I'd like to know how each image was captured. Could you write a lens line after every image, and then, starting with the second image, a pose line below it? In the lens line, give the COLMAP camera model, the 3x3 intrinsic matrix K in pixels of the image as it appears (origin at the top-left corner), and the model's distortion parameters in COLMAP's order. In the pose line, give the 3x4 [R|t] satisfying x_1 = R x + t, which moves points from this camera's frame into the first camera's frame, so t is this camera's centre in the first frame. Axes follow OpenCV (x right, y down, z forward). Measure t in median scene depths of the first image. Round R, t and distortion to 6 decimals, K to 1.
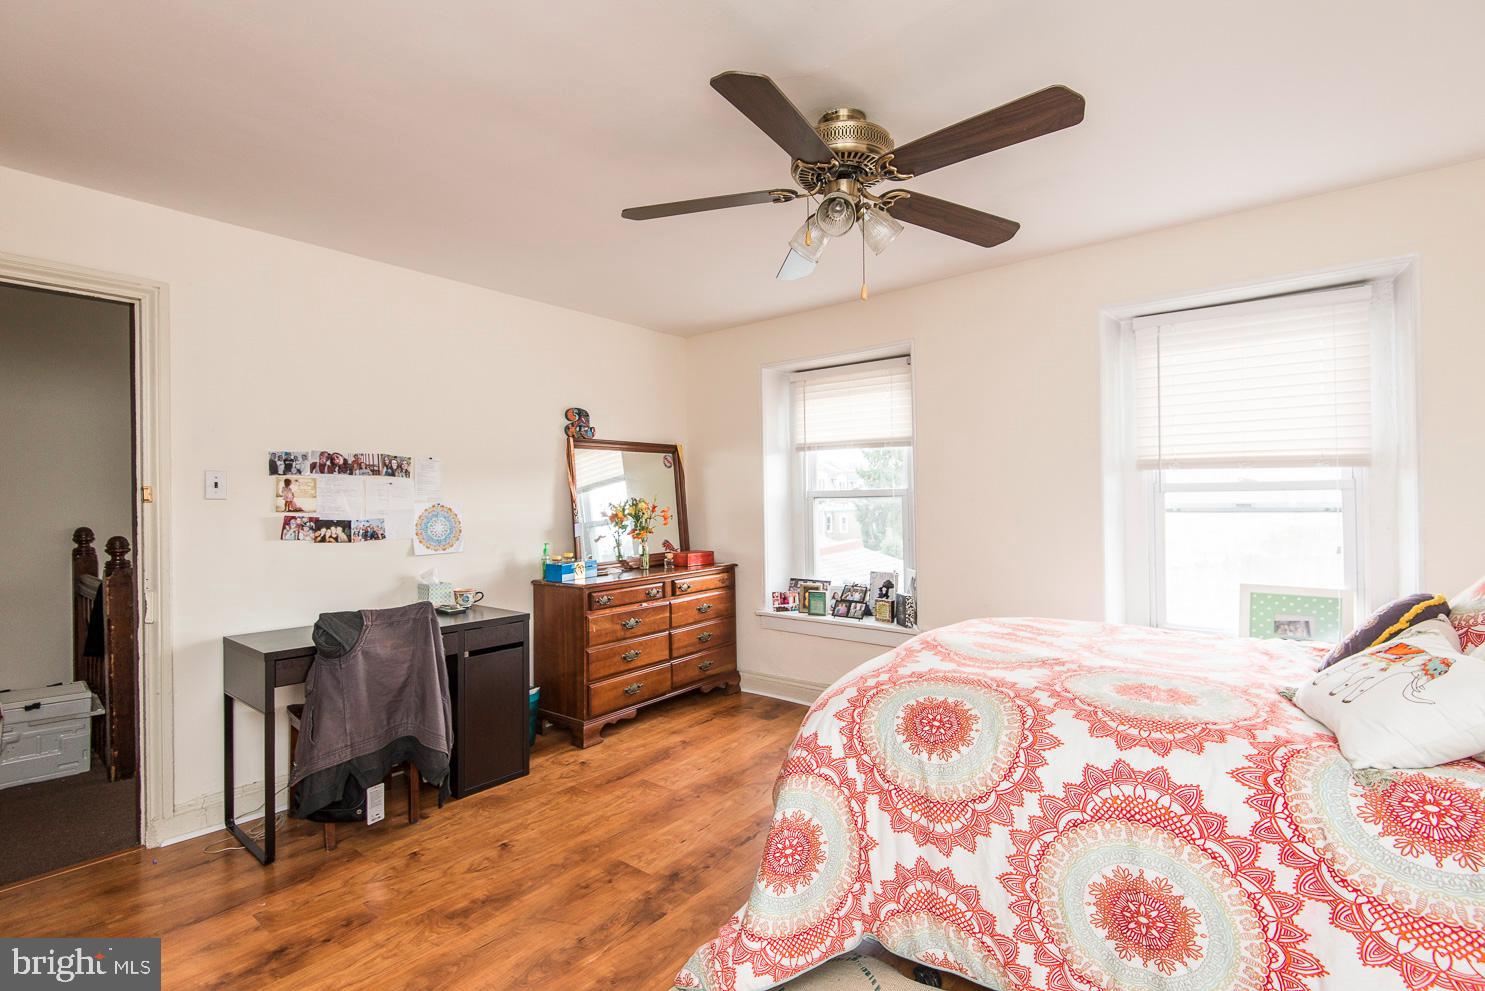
lens RADIAL K [[683.5, 0, 737.9], [0, 683.5, 494.5], [0, 0, 1]] dist [0.034624, -0.024780]
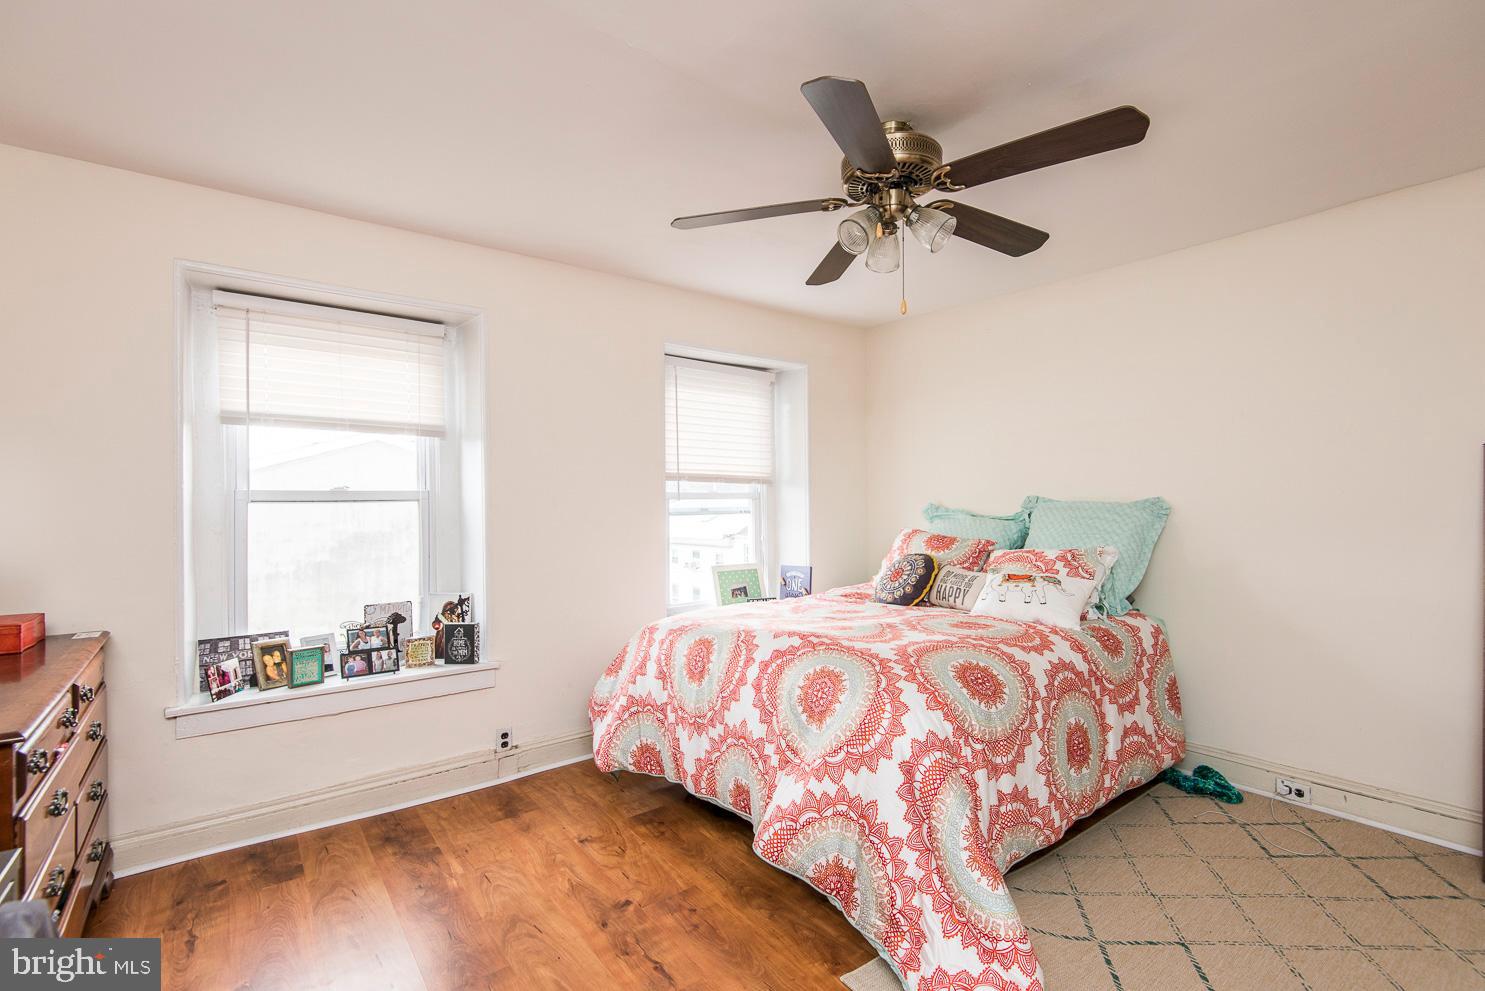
lens RADIAL K [[669.8, 0, 739.6], [0, 669.8, 502.8], [0, 0, 1]] dist [0.034252, -0.022486]
pose [[0.245138, 0.008604, 0.969450, -0.575336], [-0.003180, 0.999962, -0.008071, 0.013677], [-0.969483, -0.001104, 0.245156, 0.649311]]
